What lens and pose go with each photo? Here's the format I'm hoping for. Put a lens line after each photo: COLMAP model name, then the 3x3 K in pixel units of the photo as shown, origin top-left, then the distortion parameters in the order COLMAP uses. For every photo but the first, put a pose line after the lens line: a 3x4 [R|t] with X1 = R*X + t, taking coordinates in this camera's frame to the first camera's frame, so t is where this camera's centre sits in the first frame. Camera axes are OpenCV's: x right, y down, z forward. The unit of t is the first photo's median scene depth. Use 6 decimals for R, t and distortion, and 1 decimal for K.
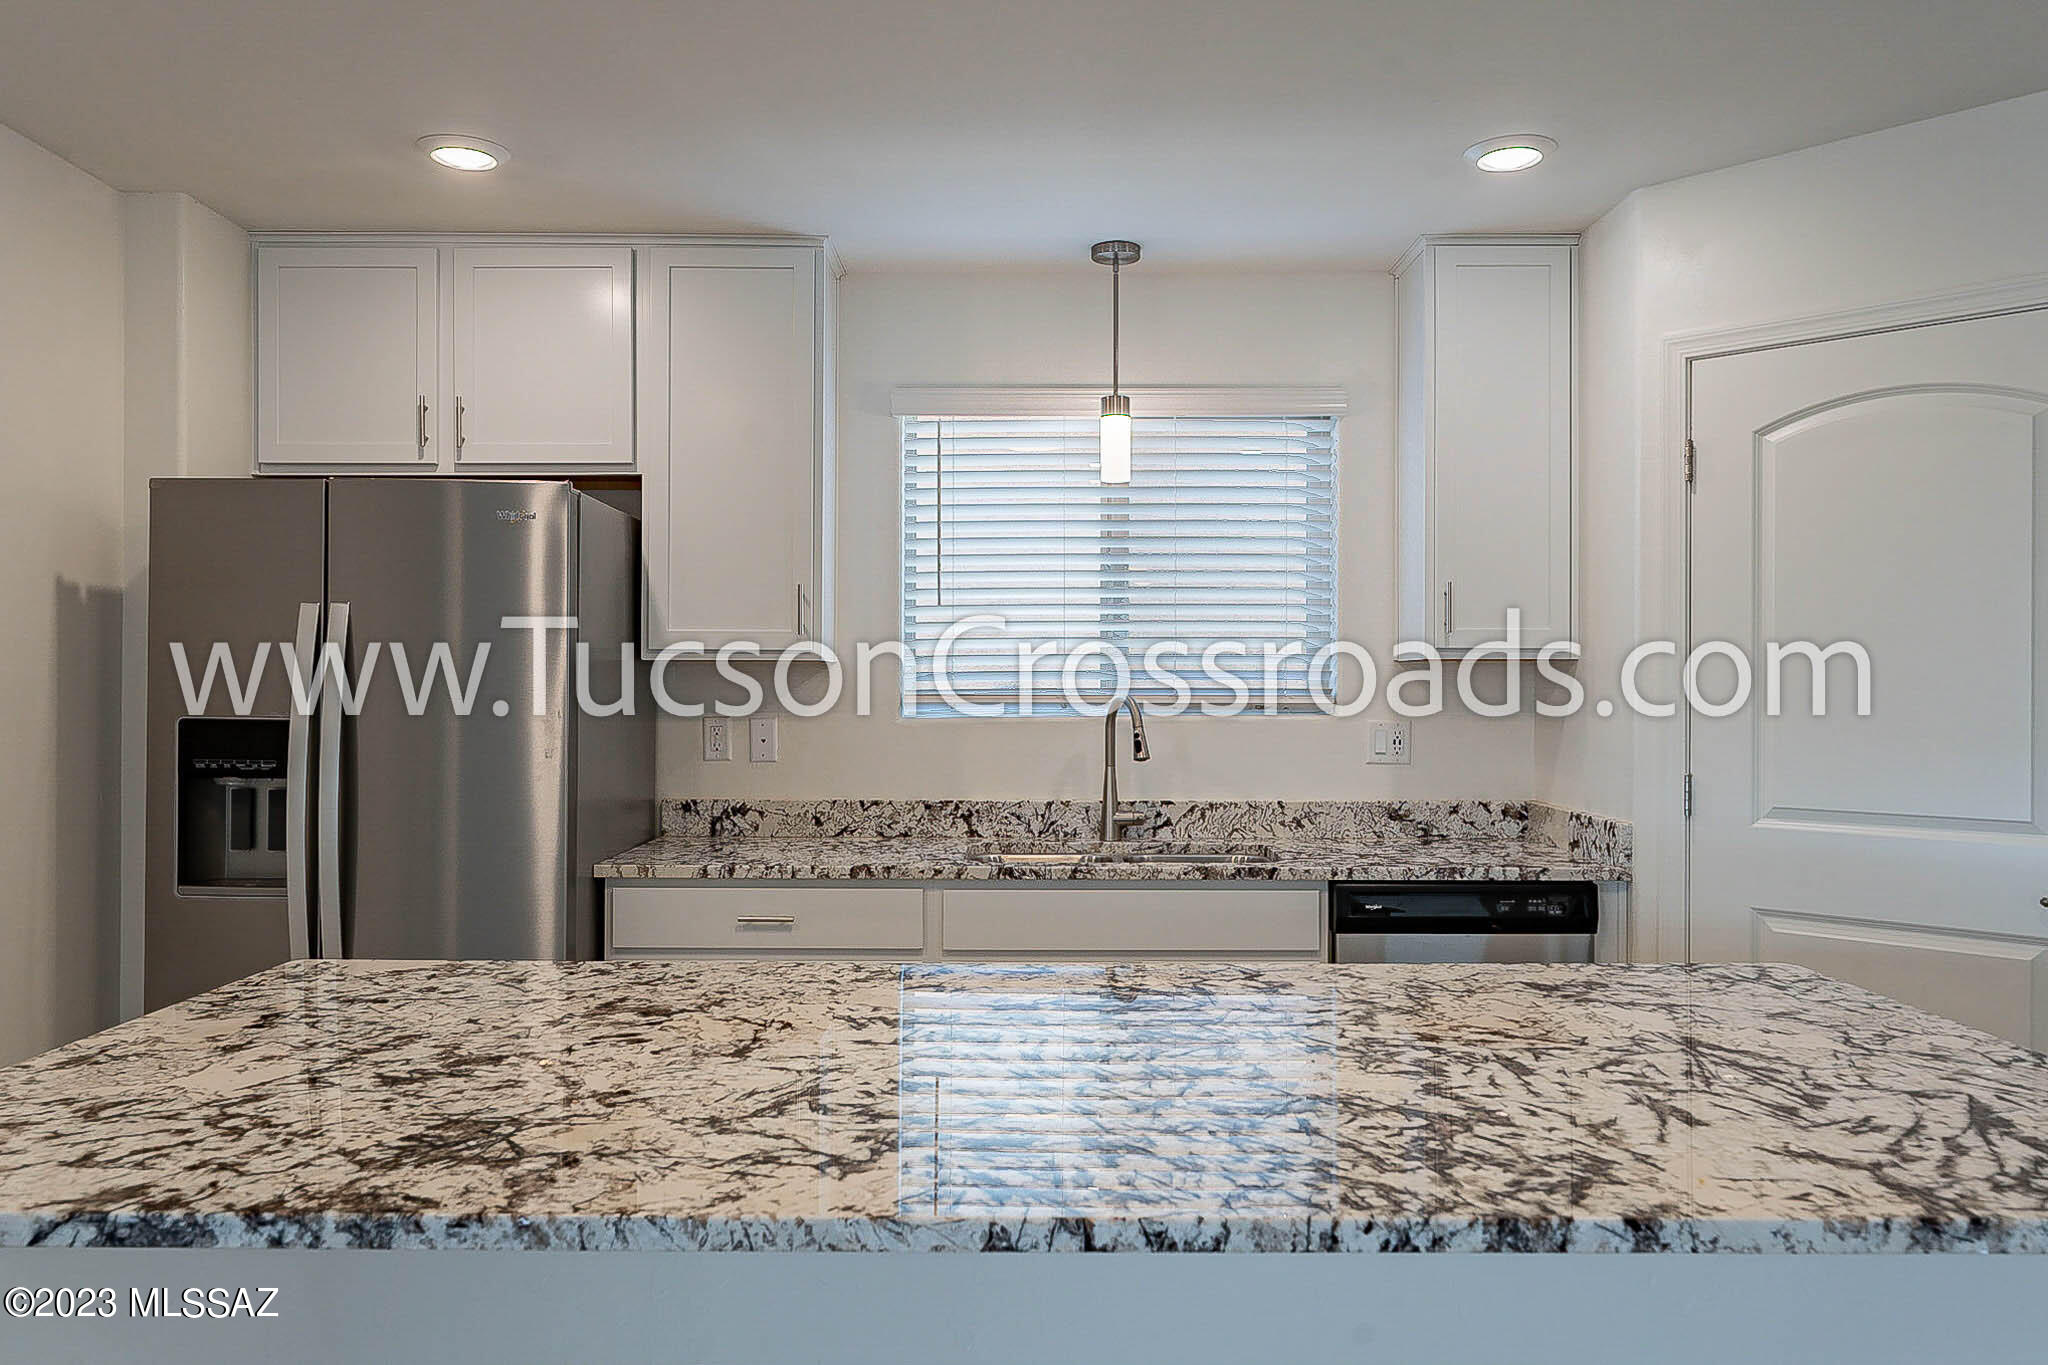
lens RADIAL K [[1484.0, 0, 992.6], [0, 1484.0, 686.0], [0, 0, 1]] dist [-0.003479, 0.002823]
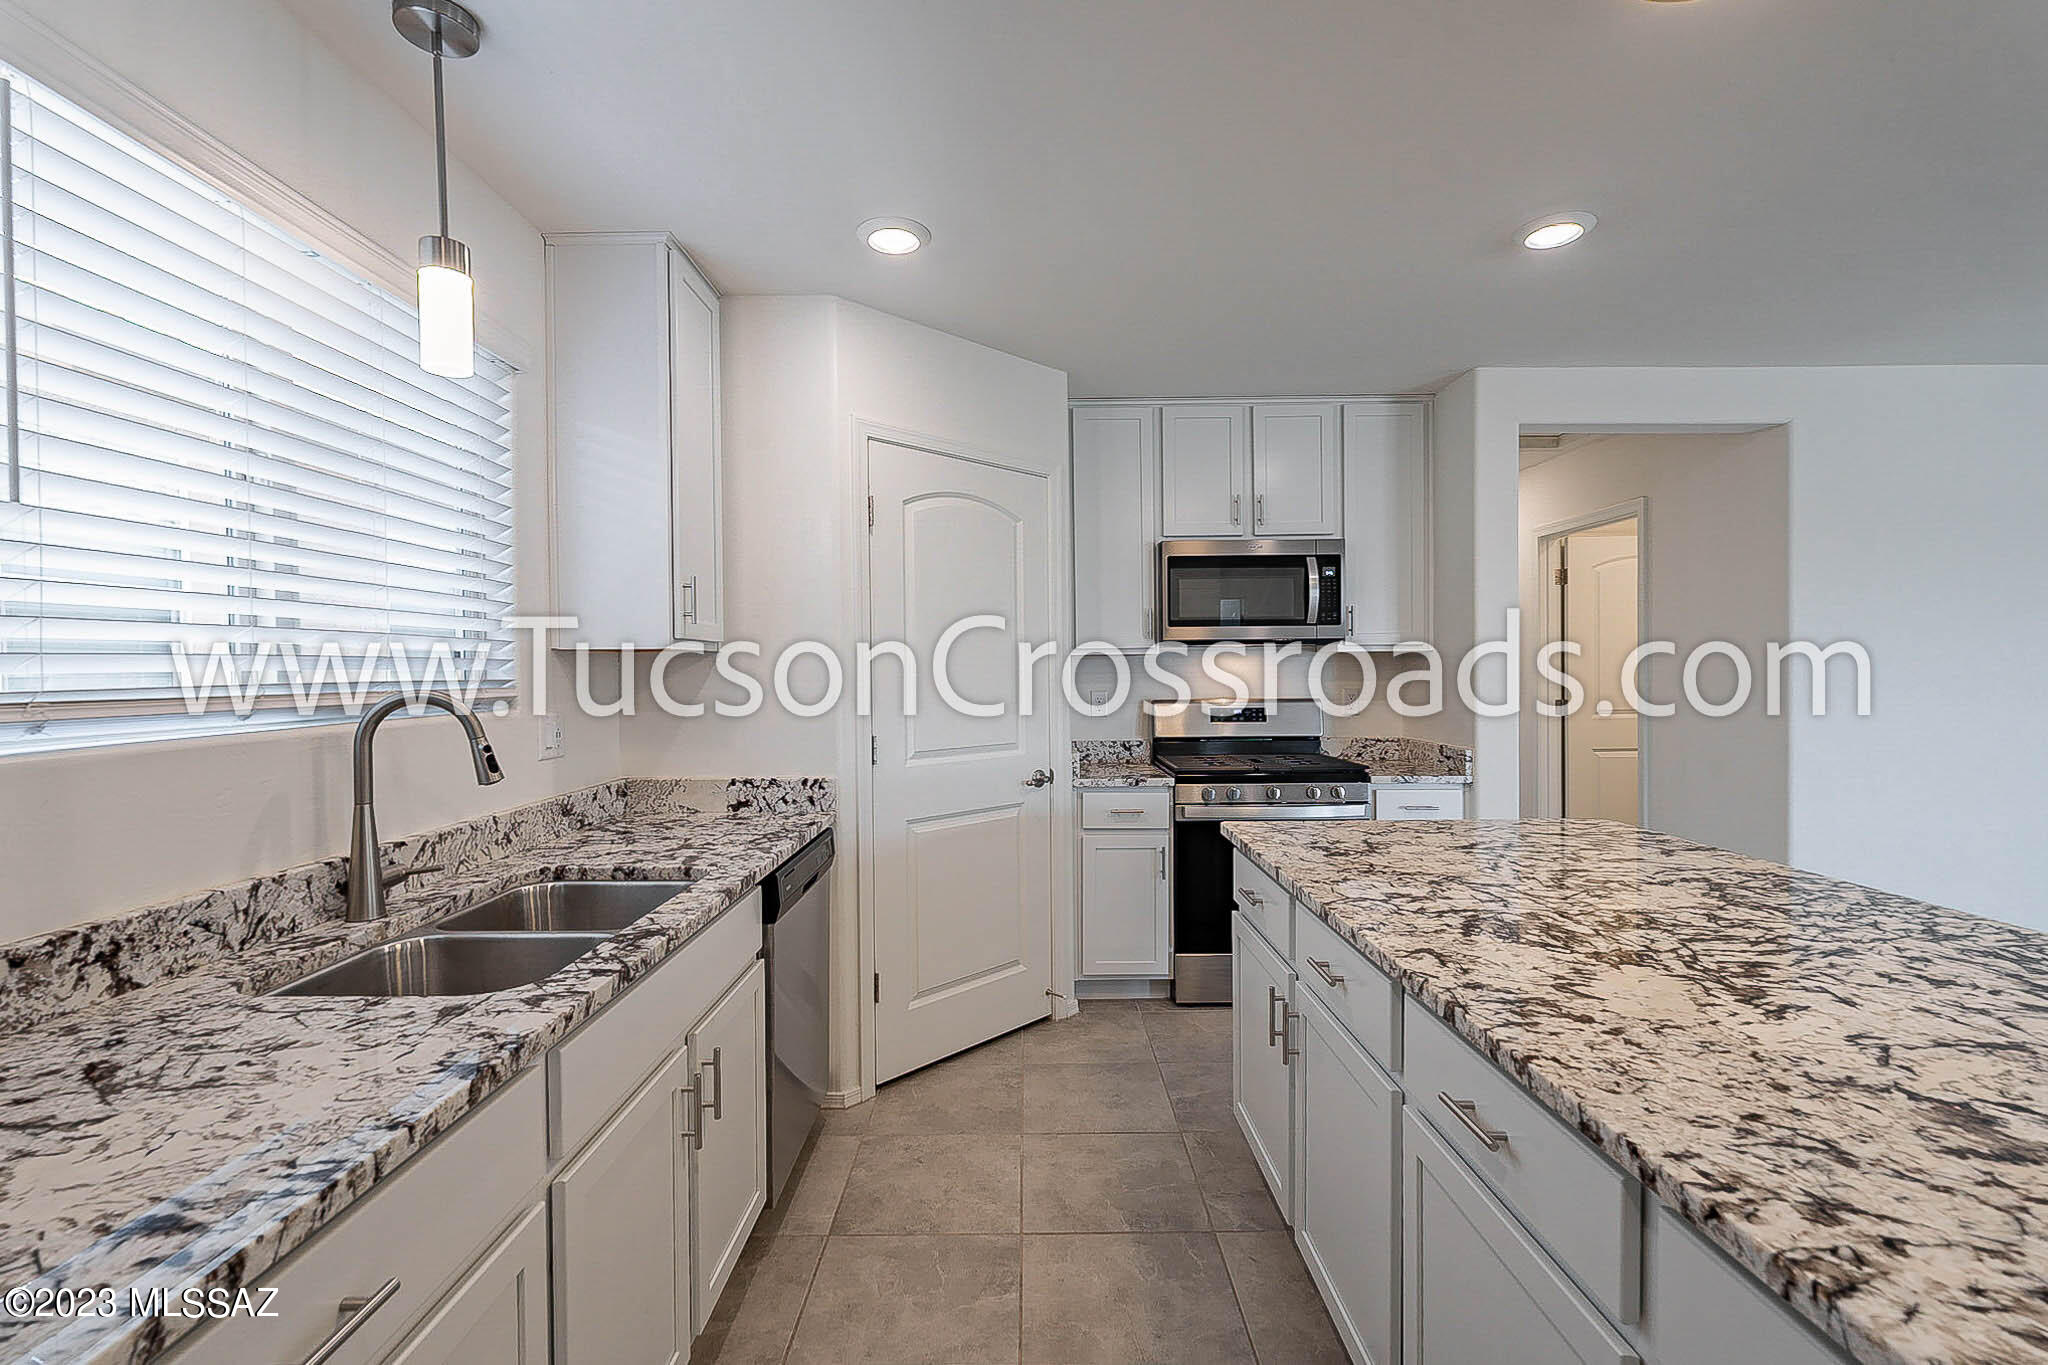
lens RADIAL K [[906.7, 0, 1029.2], [0, 906.7, 684.8], [0, 0, 1]] dist [-0.004758, 0.000673]
pose [[-0.029238, -0.018233, 0.999406, -0.342529], [0.009141, 0.999787, 0.018507, -0.002245], [-0.999531, 0.009677, -0.029065, 0.771215]]
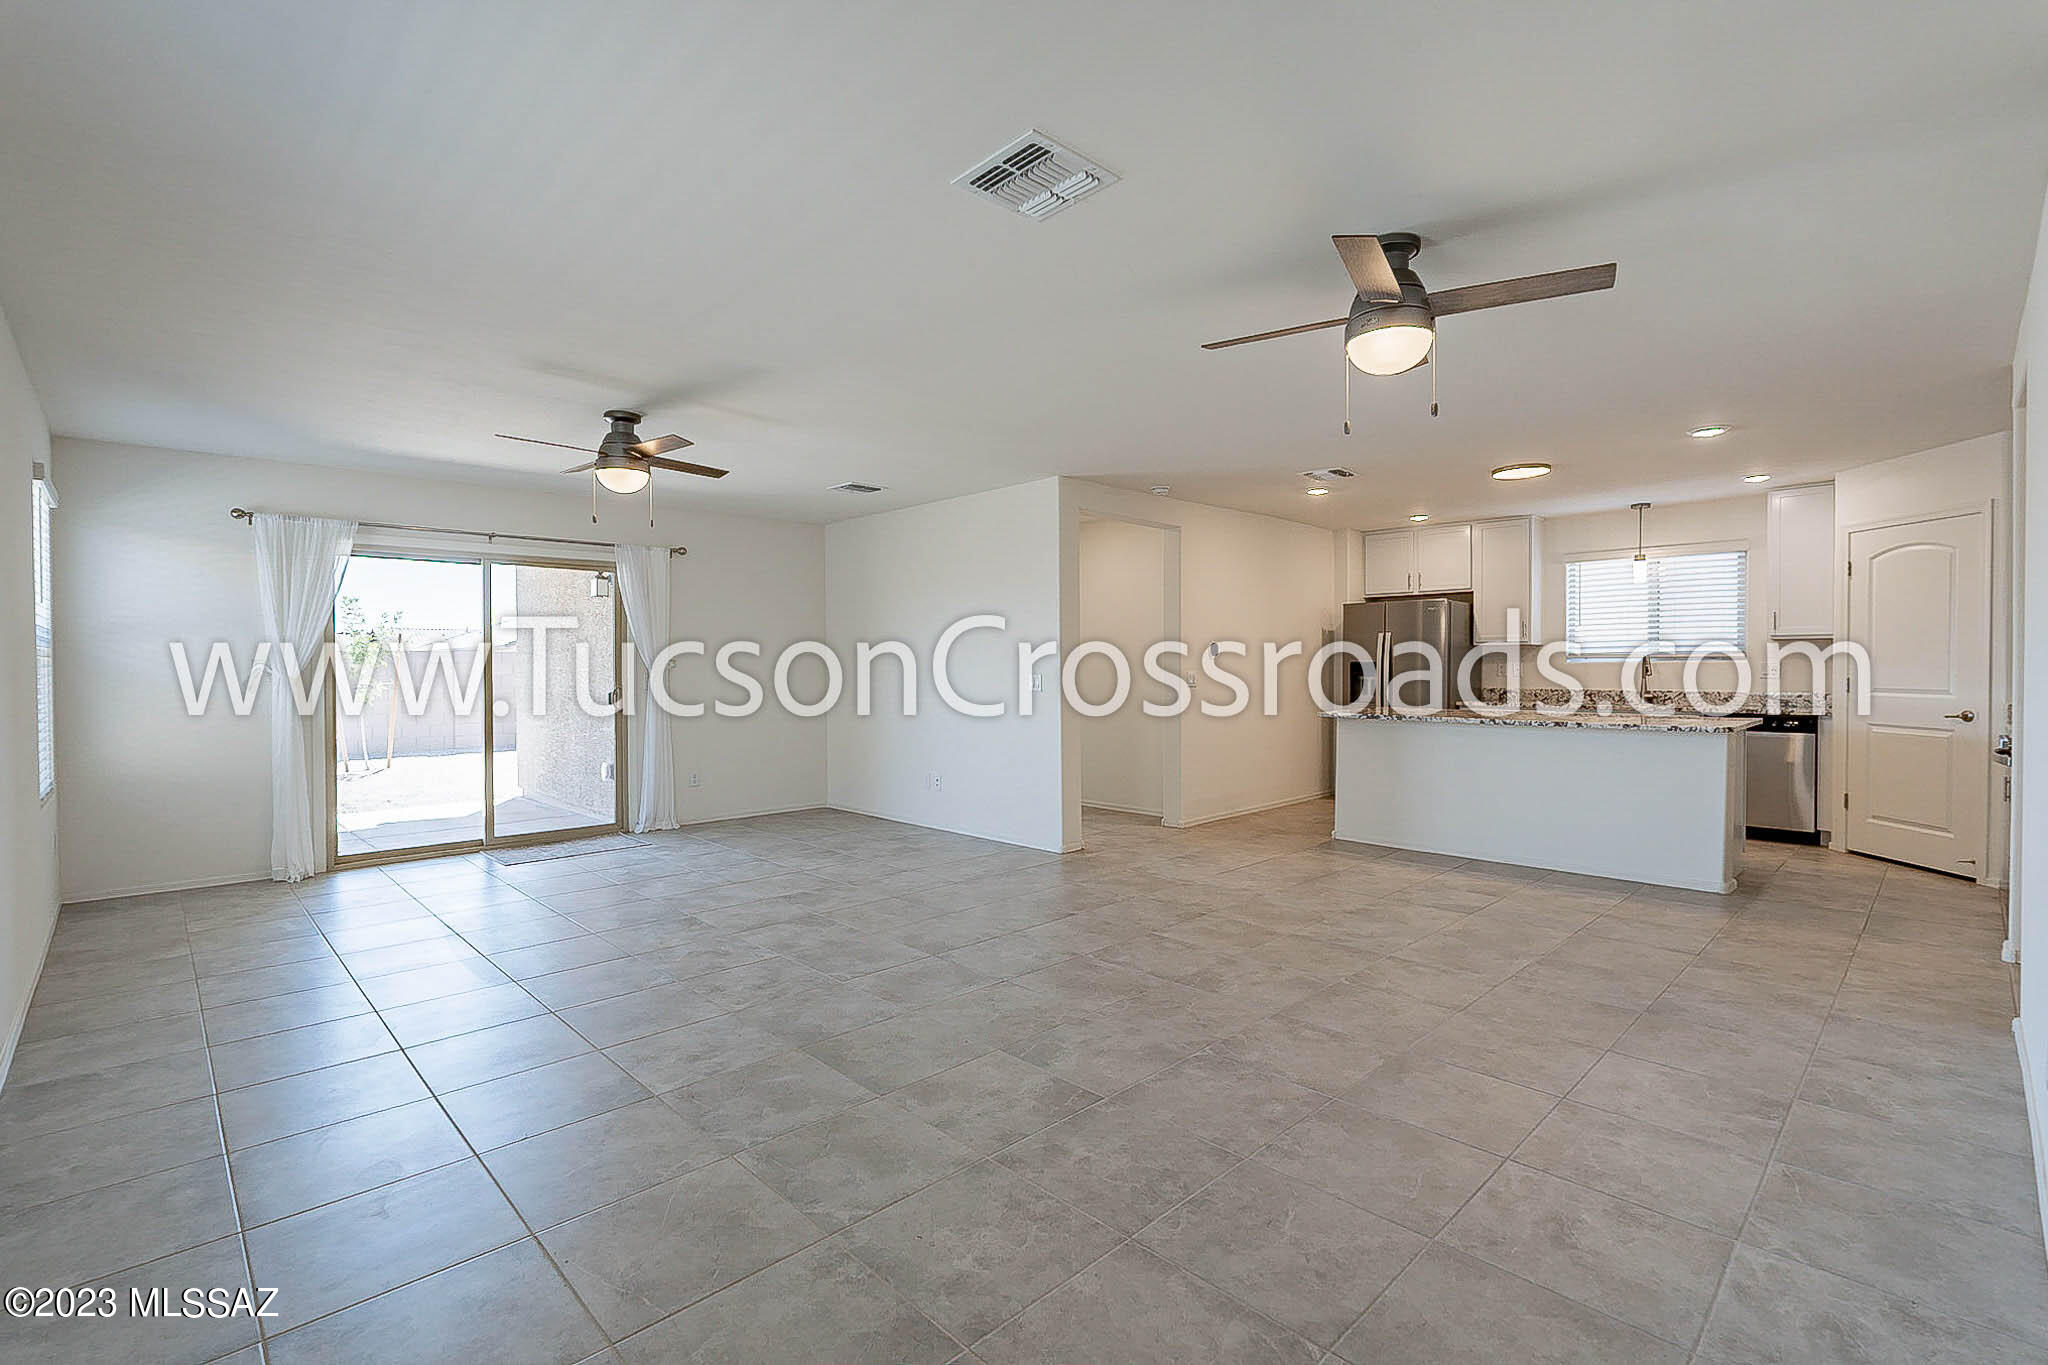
lens RADIAL K [[906.7, 0, 1032.2], [0, 906.7, 673.0], [0, 0, 1]] dist [-0.004758, 0.000673]
pose [[0.711711, 0.001120, -0.702472, 0.506166], [0.005439, 0.999960, 0.007105, 0.025775], [0.702451, -0.008878, 0.711676, -1.200733]]
